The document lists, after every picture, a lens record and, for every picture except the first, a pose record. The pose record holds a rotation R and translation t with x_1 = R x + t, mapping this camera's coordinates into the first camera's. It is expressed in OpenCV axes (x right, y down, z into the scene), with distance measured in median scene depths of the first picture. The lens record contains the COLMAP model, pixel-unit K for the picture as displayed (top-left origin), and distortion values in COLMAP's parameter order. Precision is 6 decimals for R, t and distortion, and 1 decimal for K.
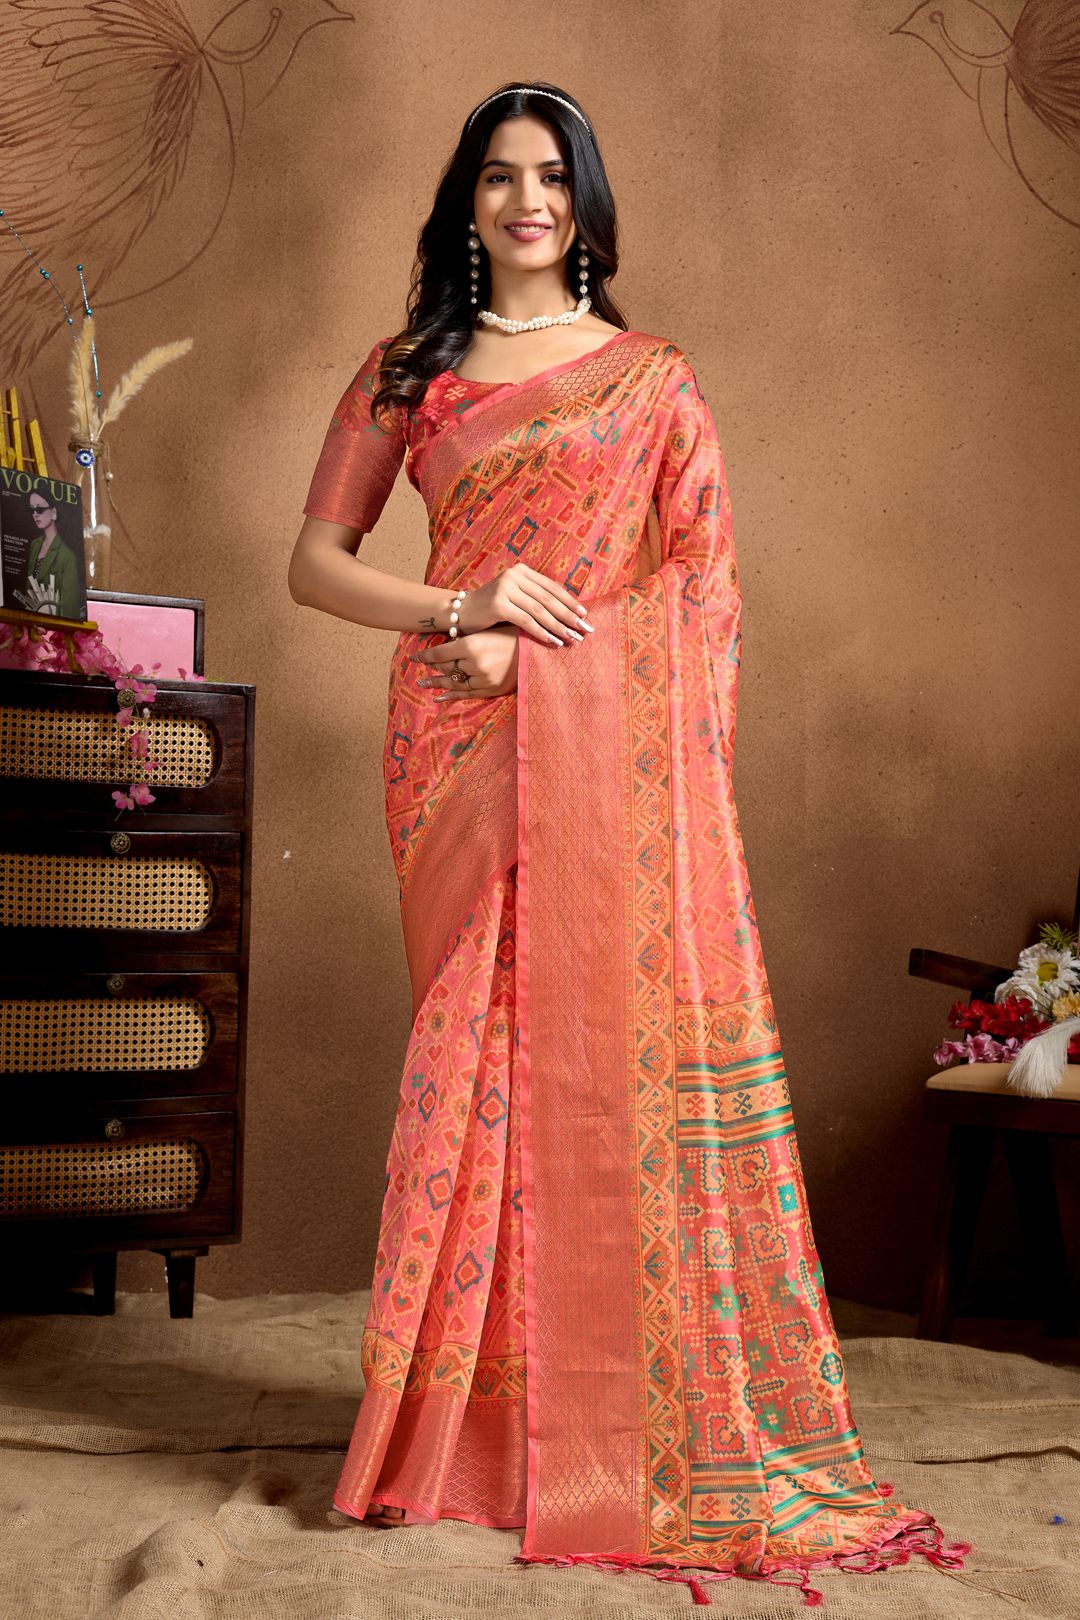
lens RADIAL K [[2271.3, 0, 503.4], [0, 2271.3, 809.9], [0, 0, 1]] dist [-0.000017, -0.059483]
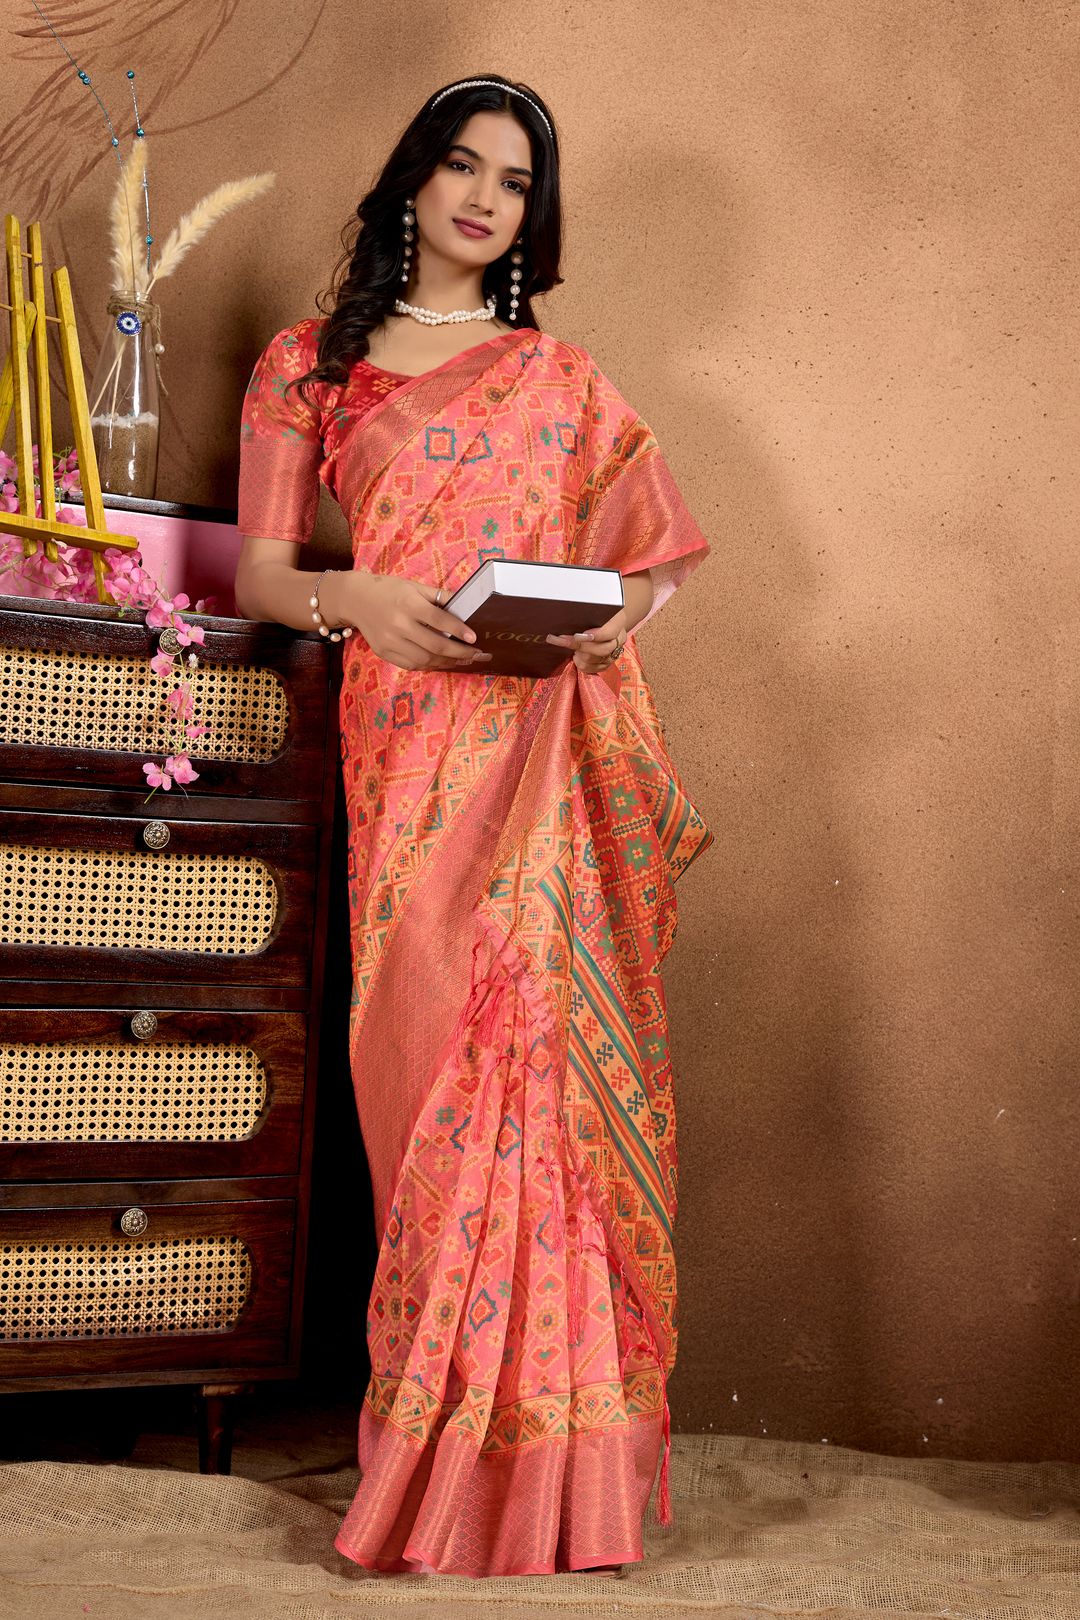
lens RADIAL K [[2415.8, 0, 543.8], [0, 2415.8, 729.1], [0, 0, 1]] dist [0.001652, -0.036796]
pose [[0.999398, 0.034308, -0.005068, -0.037332], [-0.034406, 0.999196, -0.020586, -0.007835], [0.004358, 0.020748, 0.999775, 0.199494]]
